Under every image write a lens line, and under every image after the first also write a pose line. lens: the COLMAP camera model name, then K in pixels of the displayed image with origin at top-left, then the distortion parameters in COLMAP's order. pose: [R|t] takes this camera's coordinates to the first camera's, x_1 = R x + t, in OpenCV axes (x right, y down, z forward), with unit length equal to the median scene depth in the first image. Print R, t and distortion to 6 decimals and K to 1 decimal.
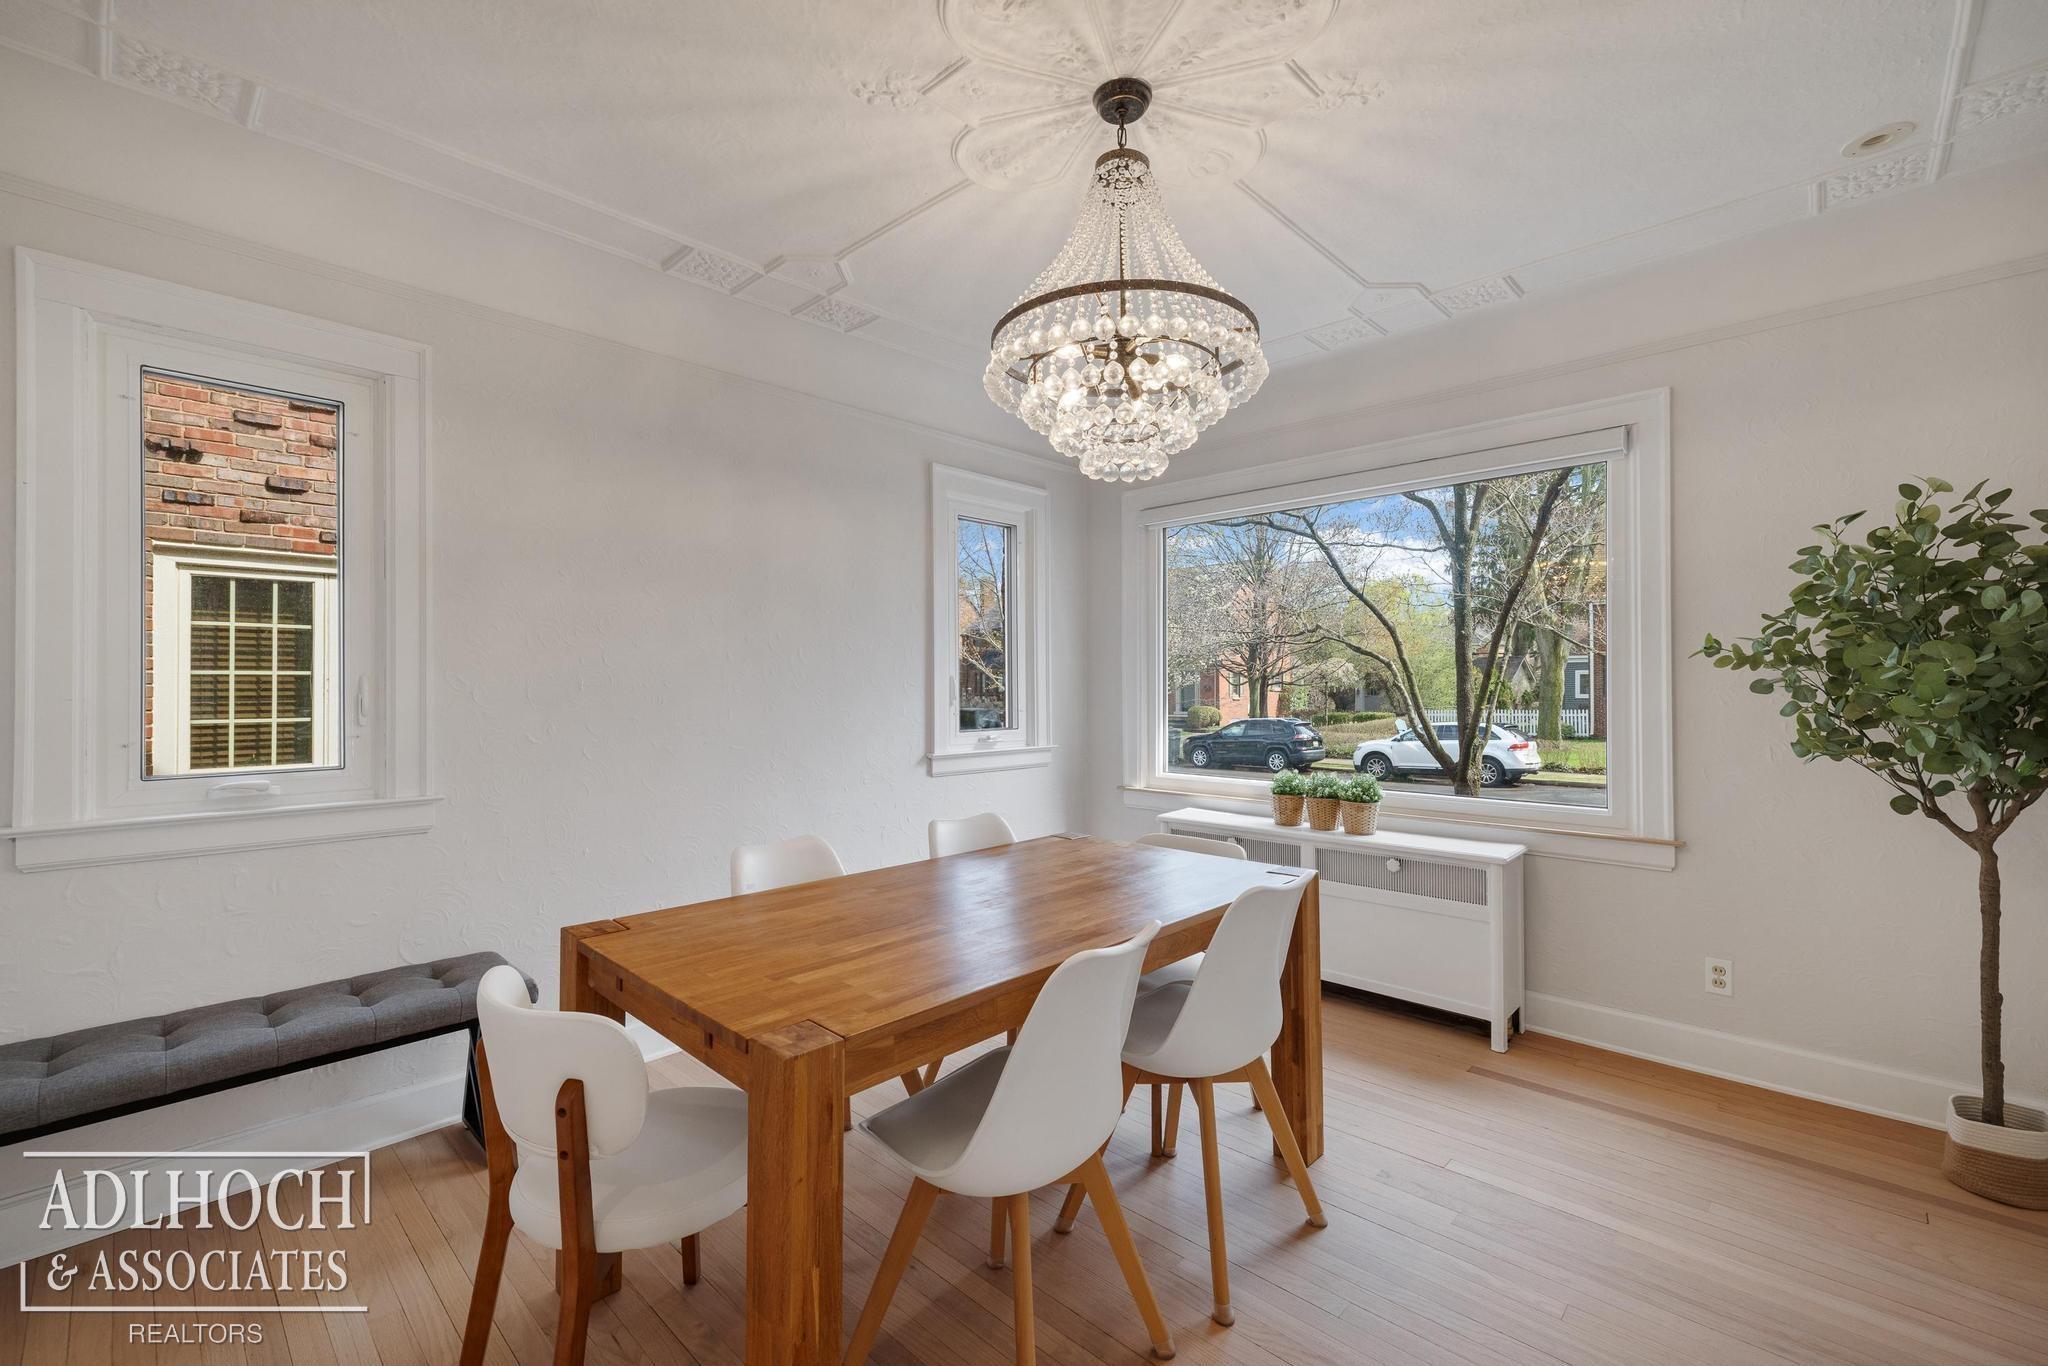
lens RADIAL K [[878.1, 0, 1032.1], [0, 878.1, 679.3], [0, 0, 1]] dist [0.004241, 0.000426]
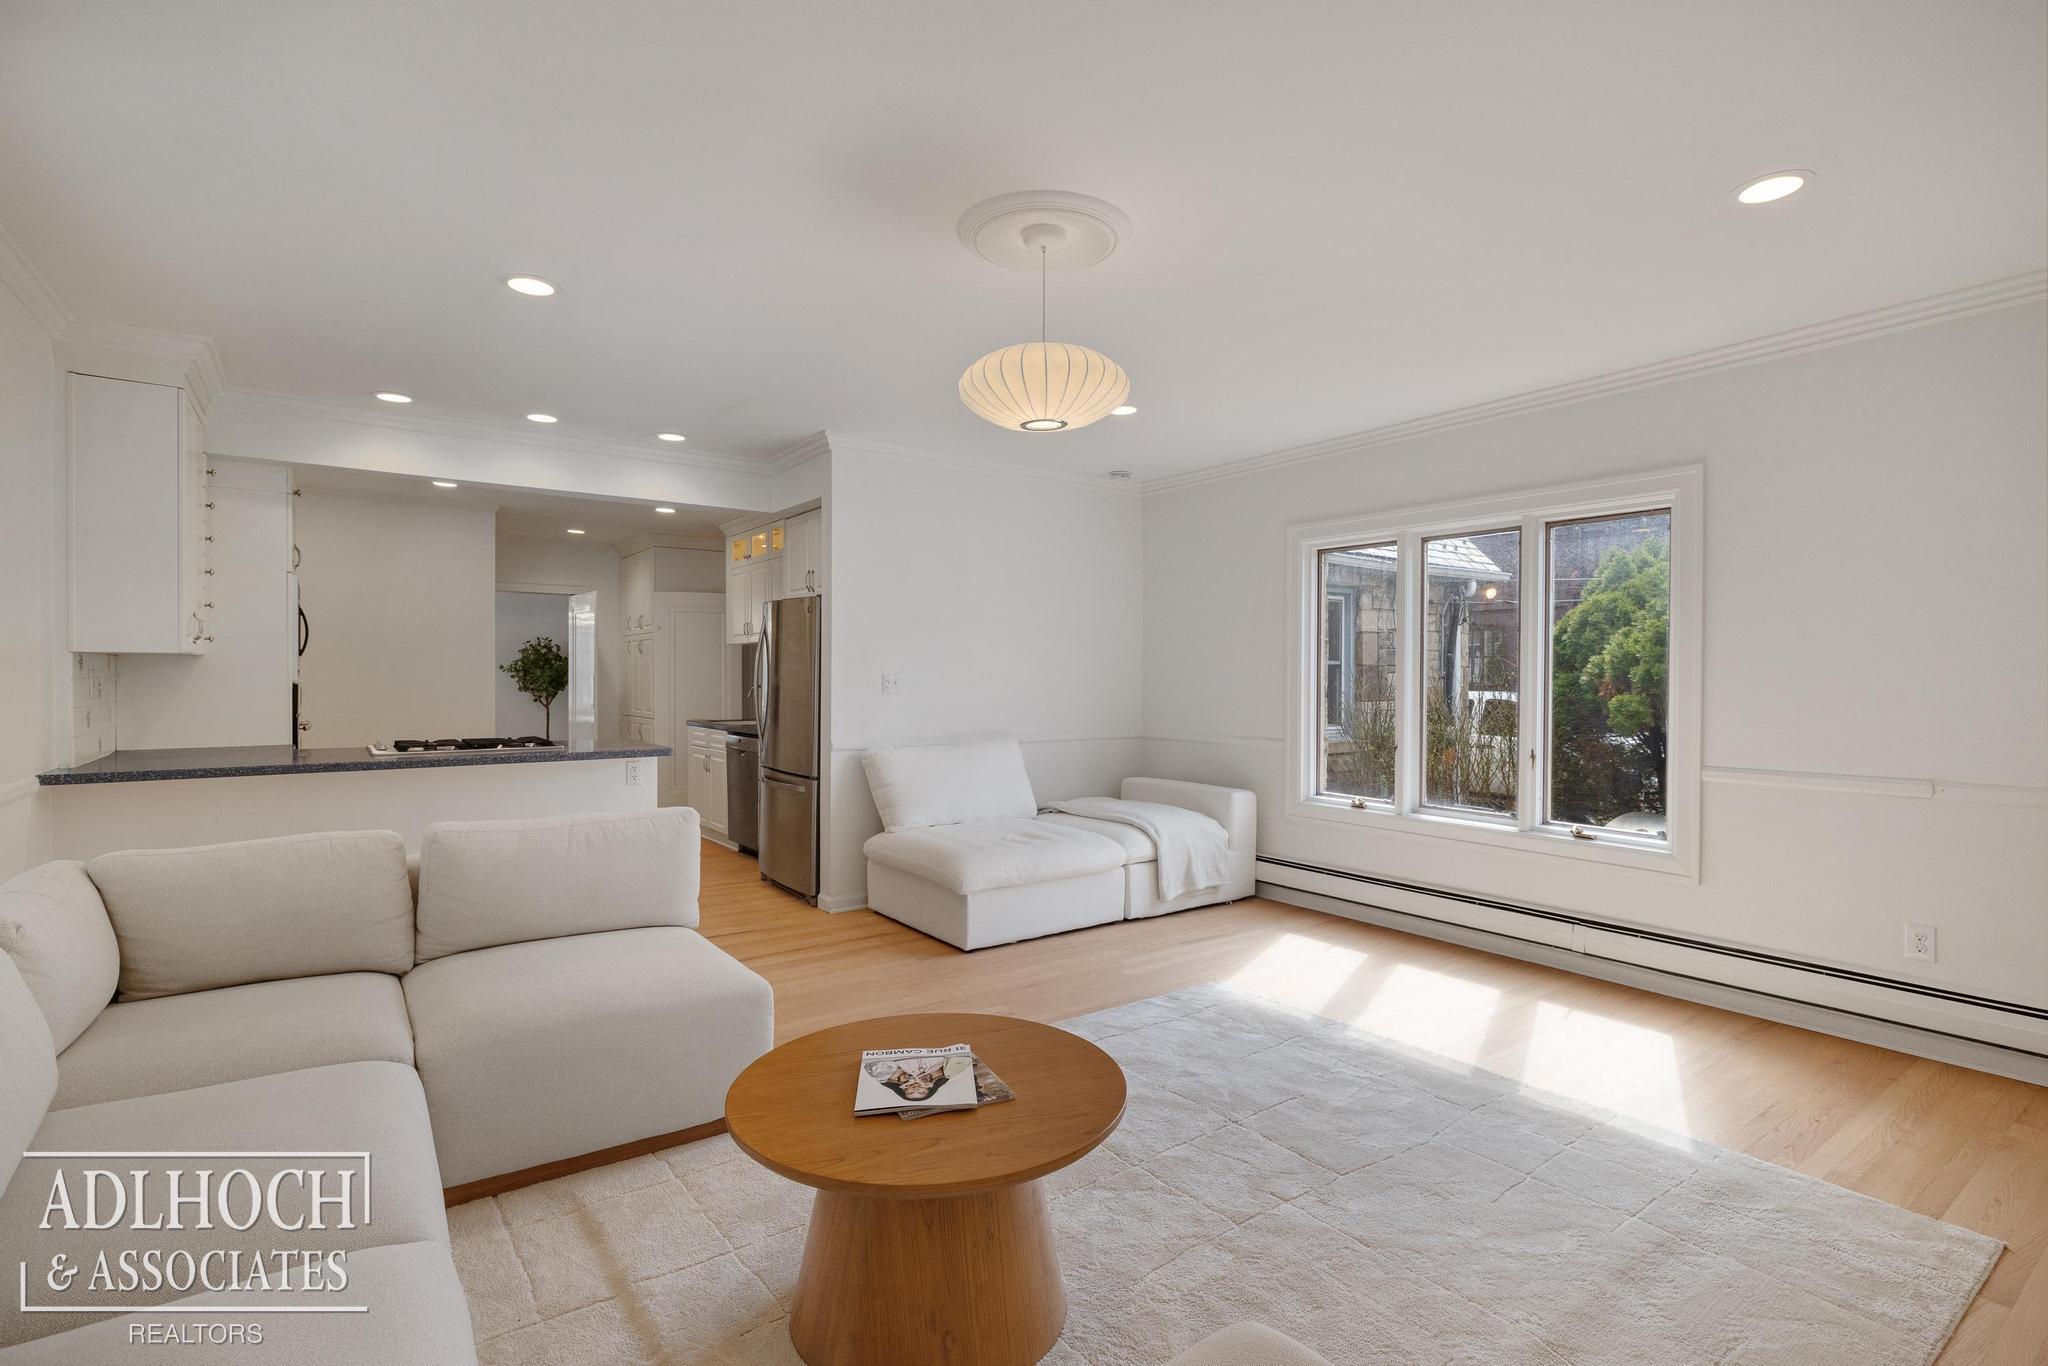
lens RADIAL K [[965.1, 0, 1023.2], [0, 965.1, 684.4], [0, 0, 1]] dist [-0.013153, 0.000180]
pose [[0.194215, -0.000797, 0.980959, -3.807580], [-0.007996, 0.999965, 0.002396, 0.017681], [-0.980926, -0.008309, 0.194202, -2.757460]]
